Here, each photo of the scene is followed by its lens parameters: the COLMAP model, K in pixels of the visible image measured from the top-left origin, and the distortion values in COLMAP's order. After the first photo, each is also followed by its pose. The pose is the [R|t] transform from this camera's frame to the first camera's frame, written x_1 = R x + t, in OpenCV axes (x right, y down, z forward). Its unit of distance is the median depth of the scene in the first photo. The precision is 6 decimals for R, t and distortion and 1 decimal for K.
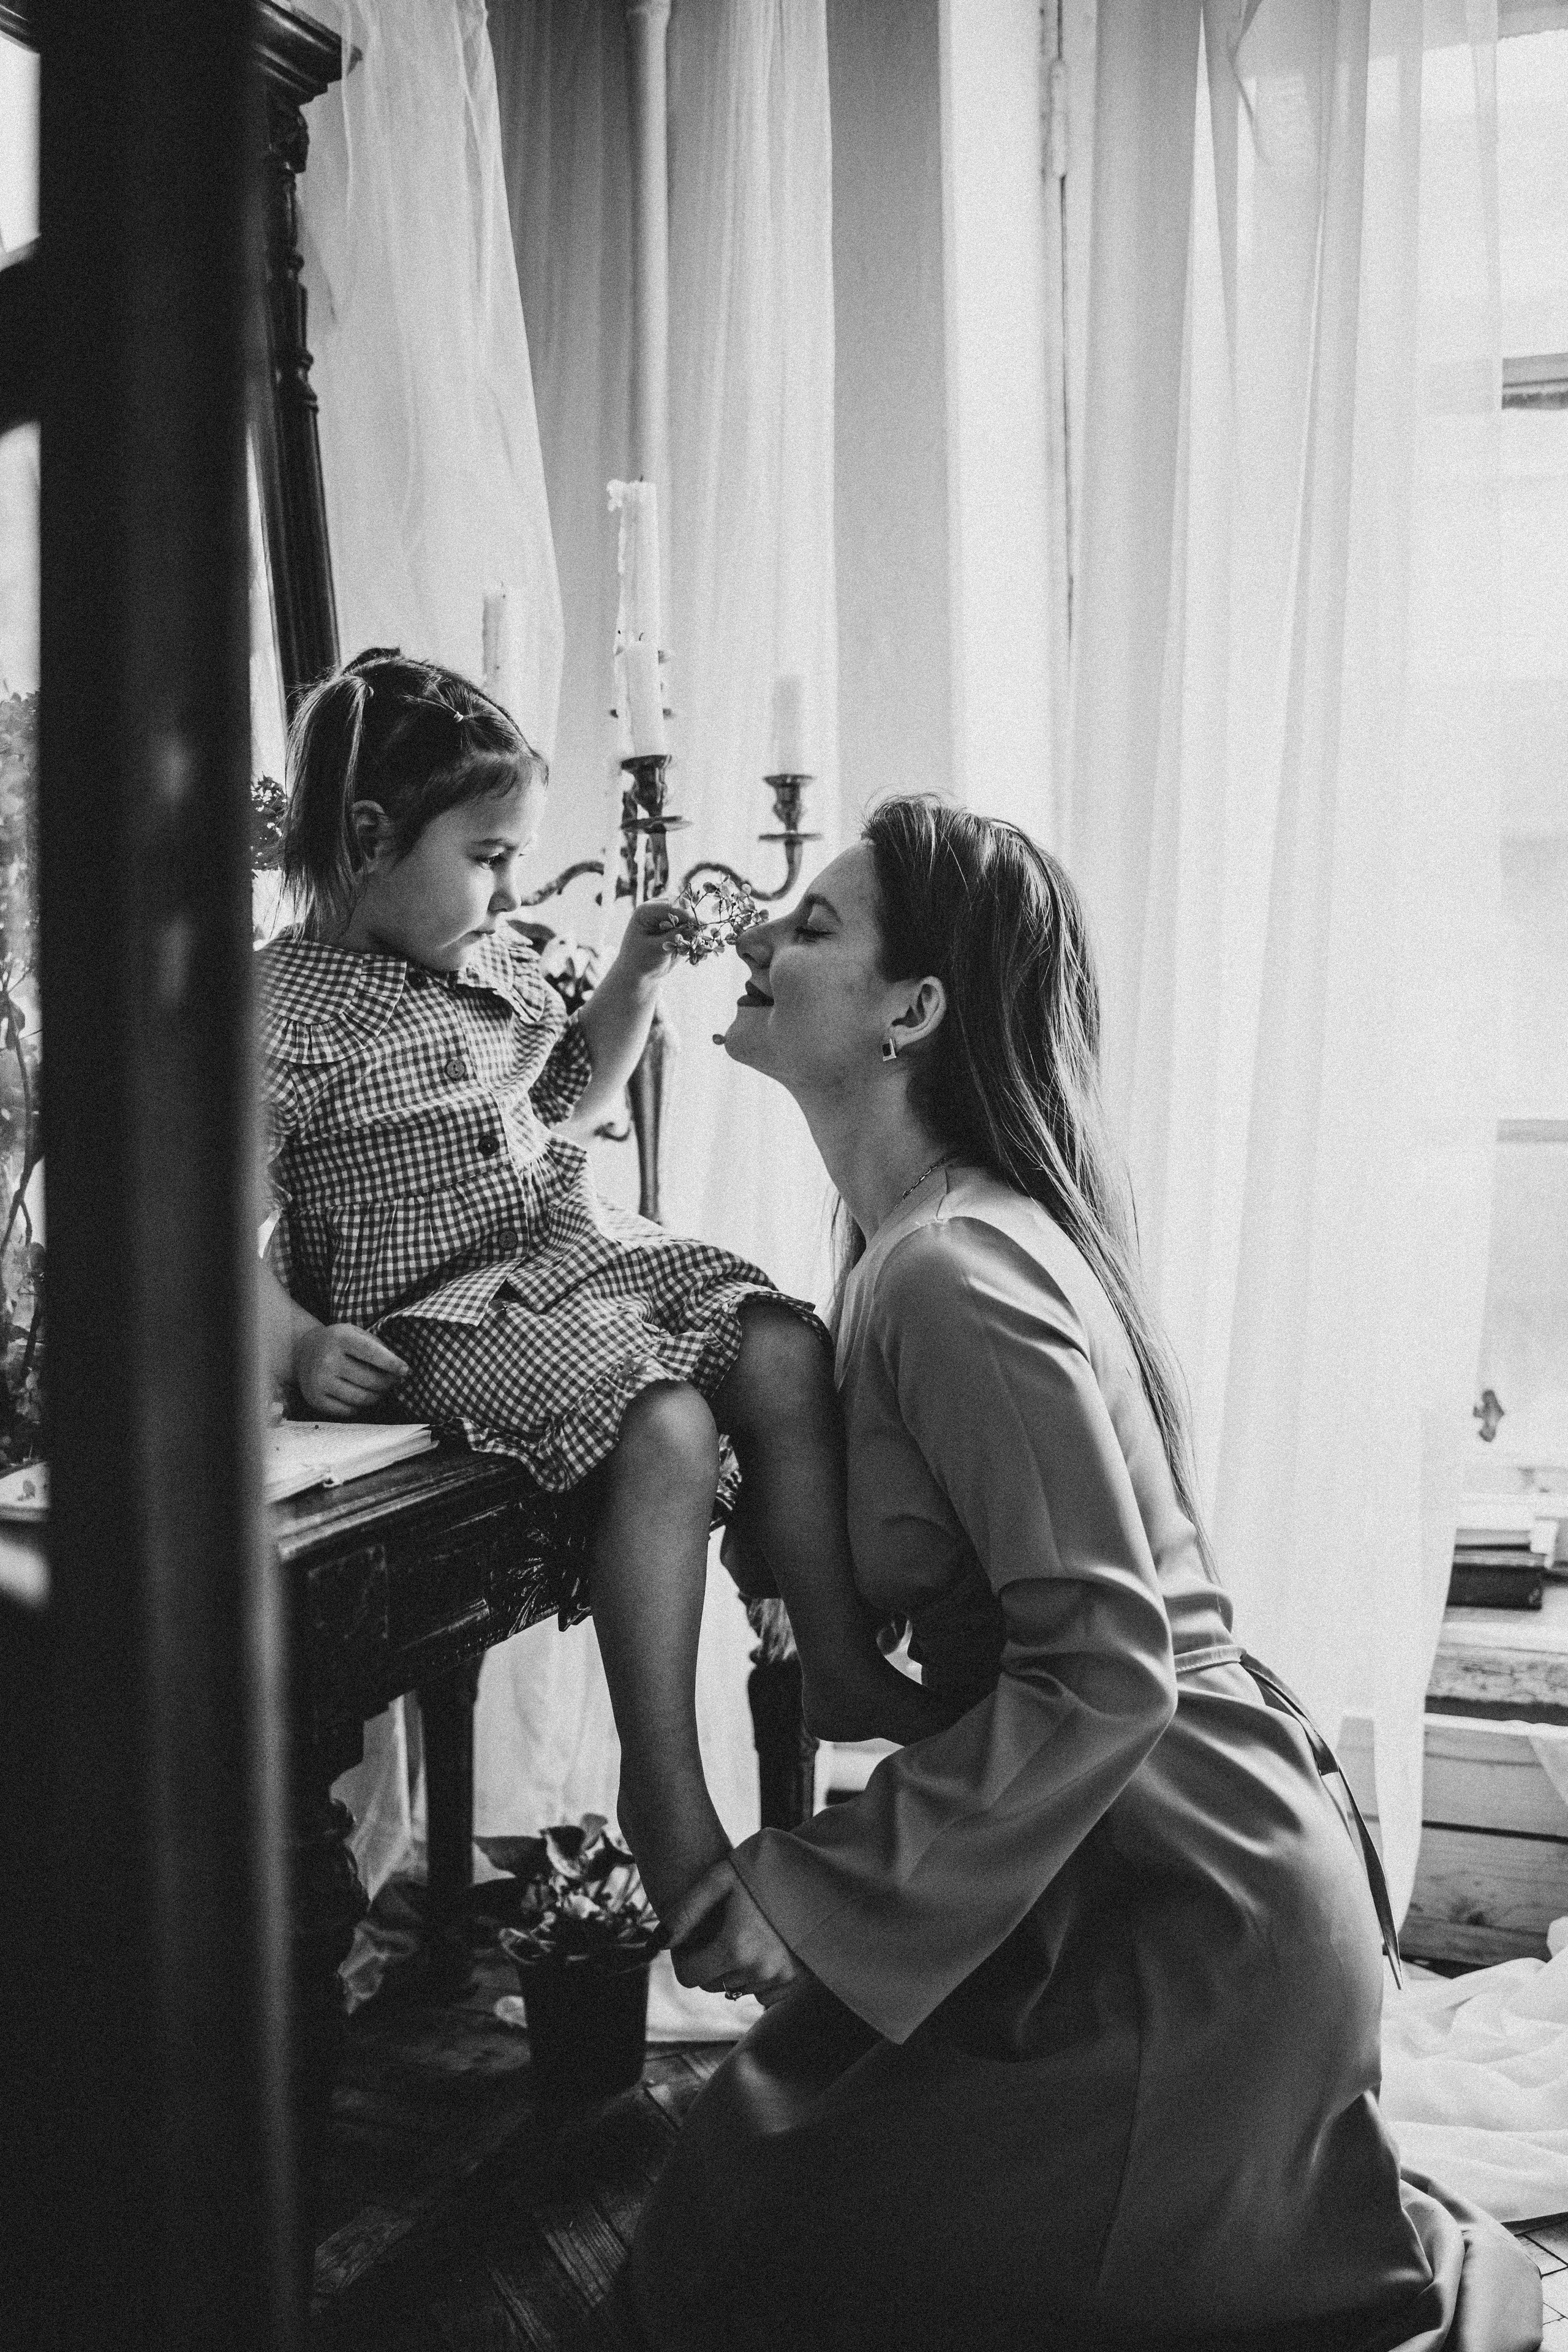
lens RADIAL K [[2442.5, 0, 784.0], [0, 2442.5, 1176.0], [0, 0, 1]] dist [0.005572, -0.139669]
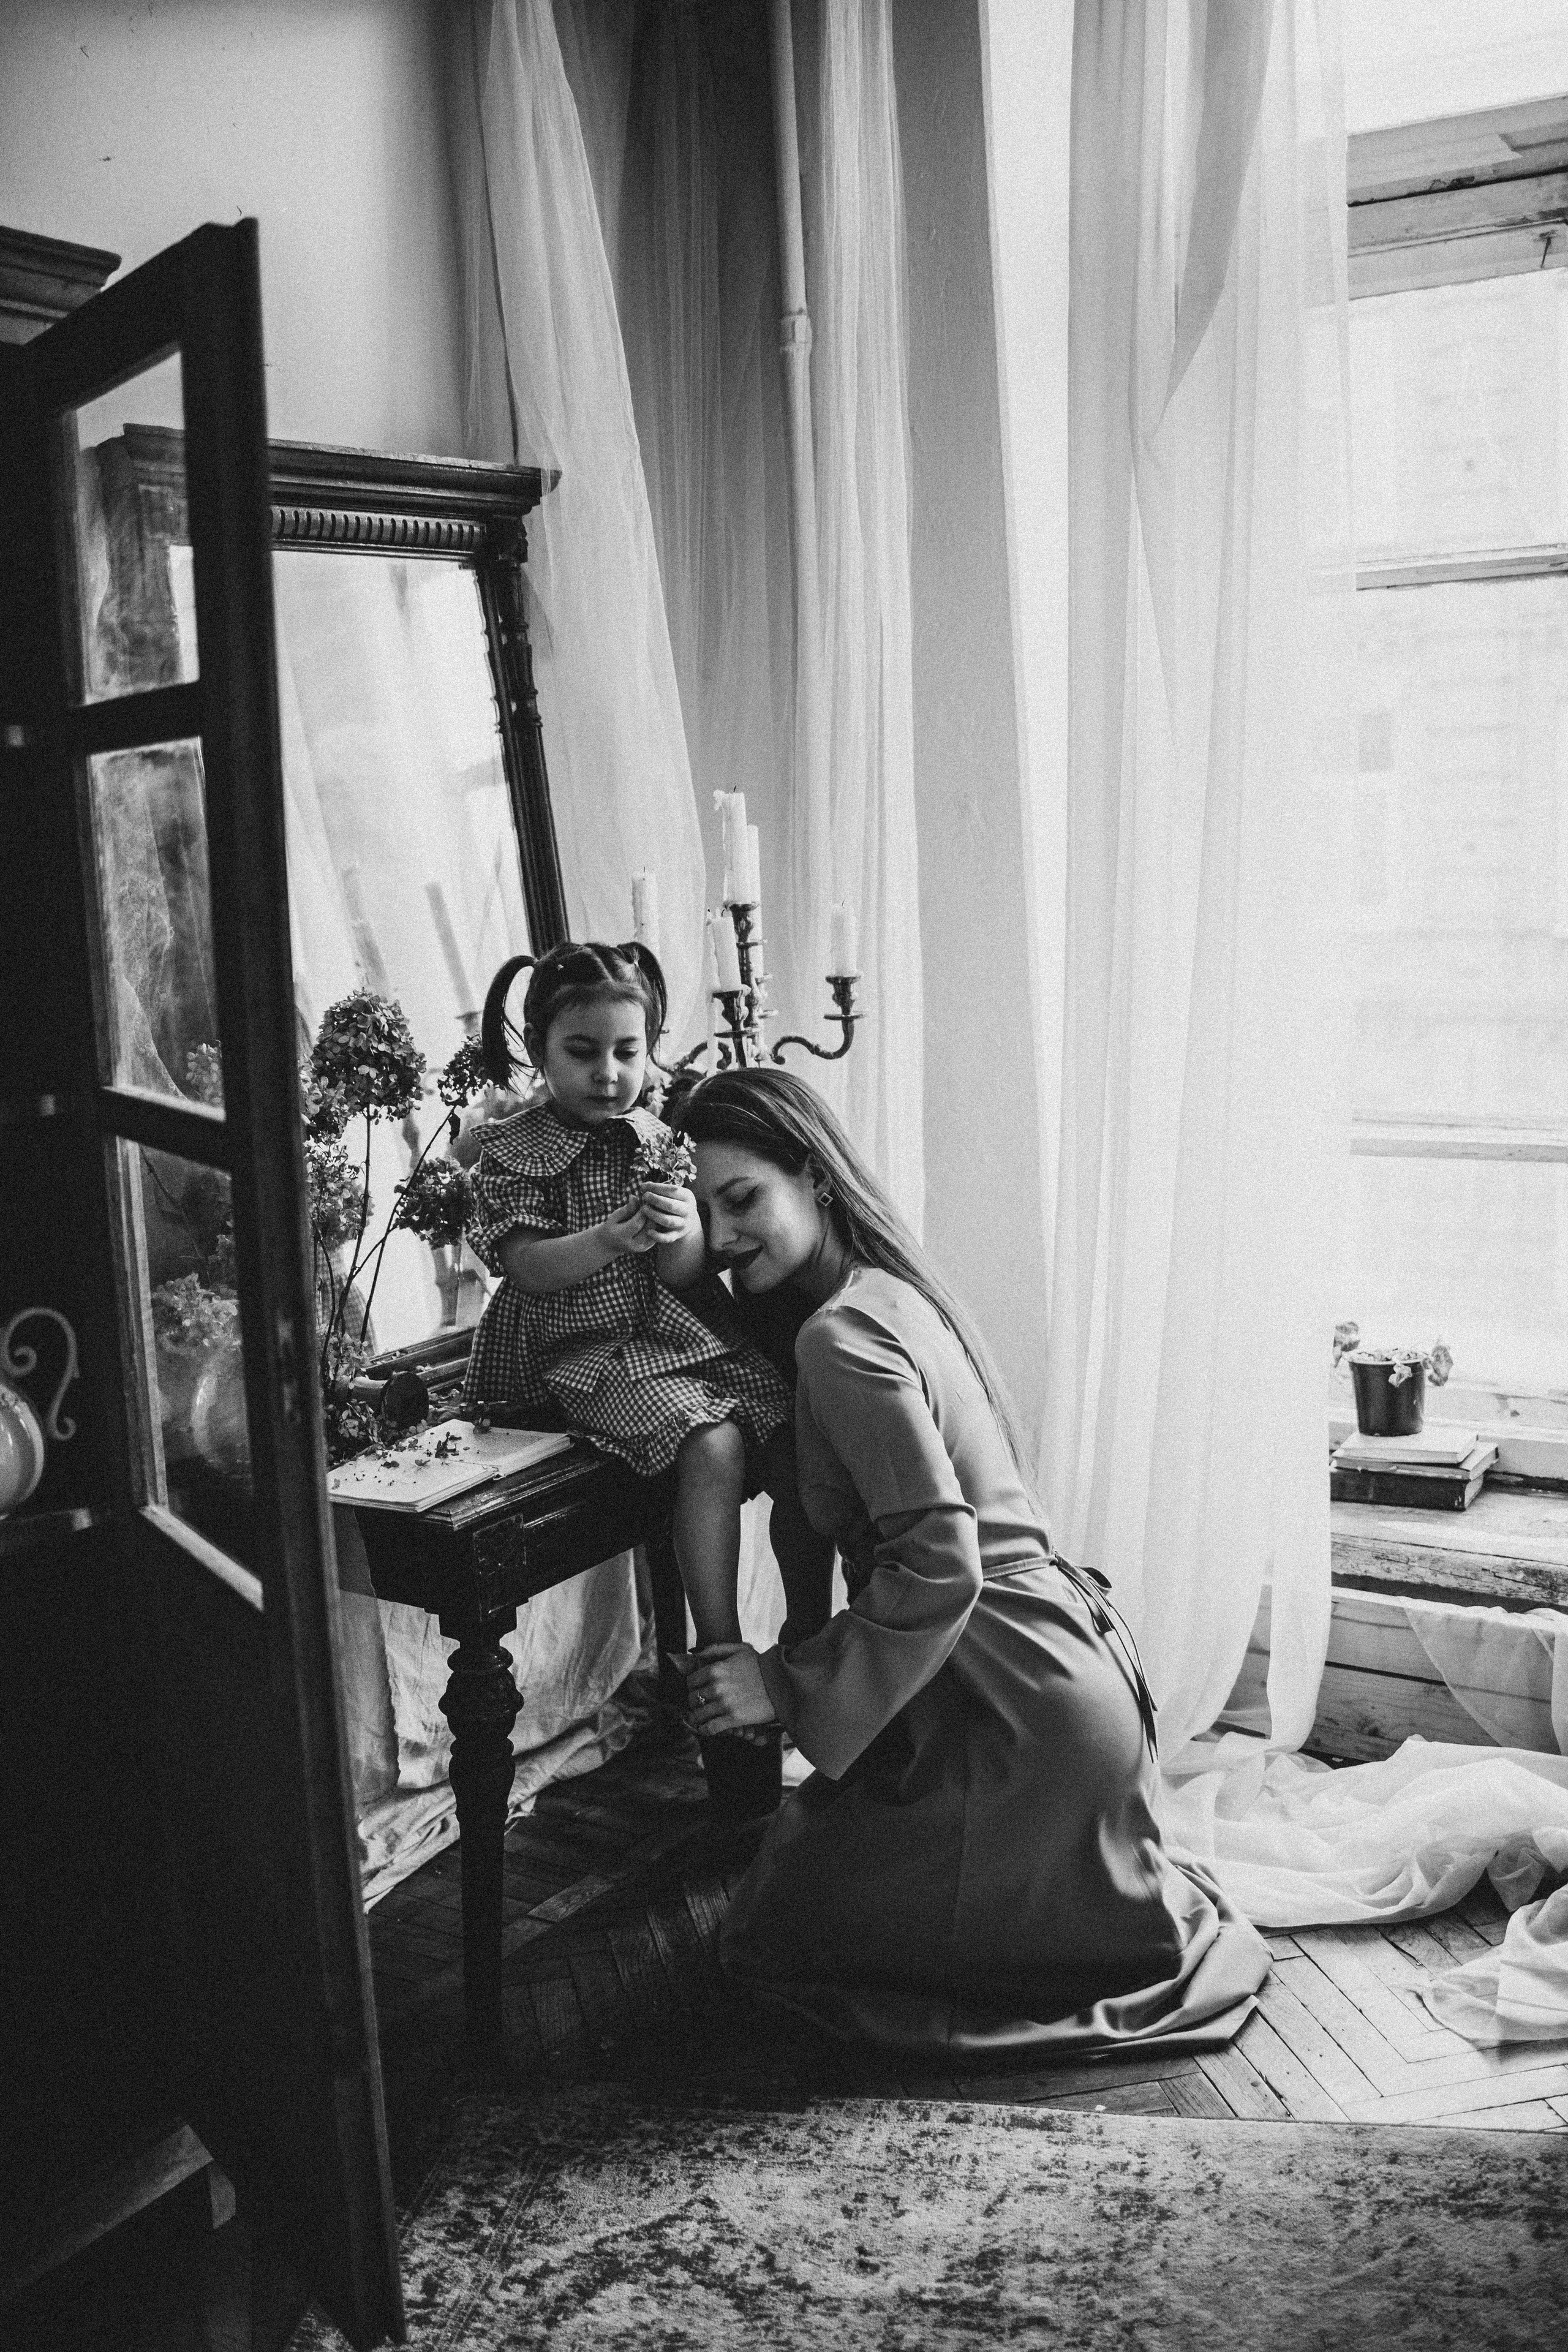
lens RADIAL K [[2526.8, 0, 785.5], [0, 2526.8, 1198.9], [0, 0, 1]] dist [0.018668, 0.021268]
pose [[0.974812, -0.003708, -0.222998, 0.302886], [0.029009, 0.993476, 0.110293, -0.192250], [0.221134, -0.113984, 0.968559, -0.513711]]
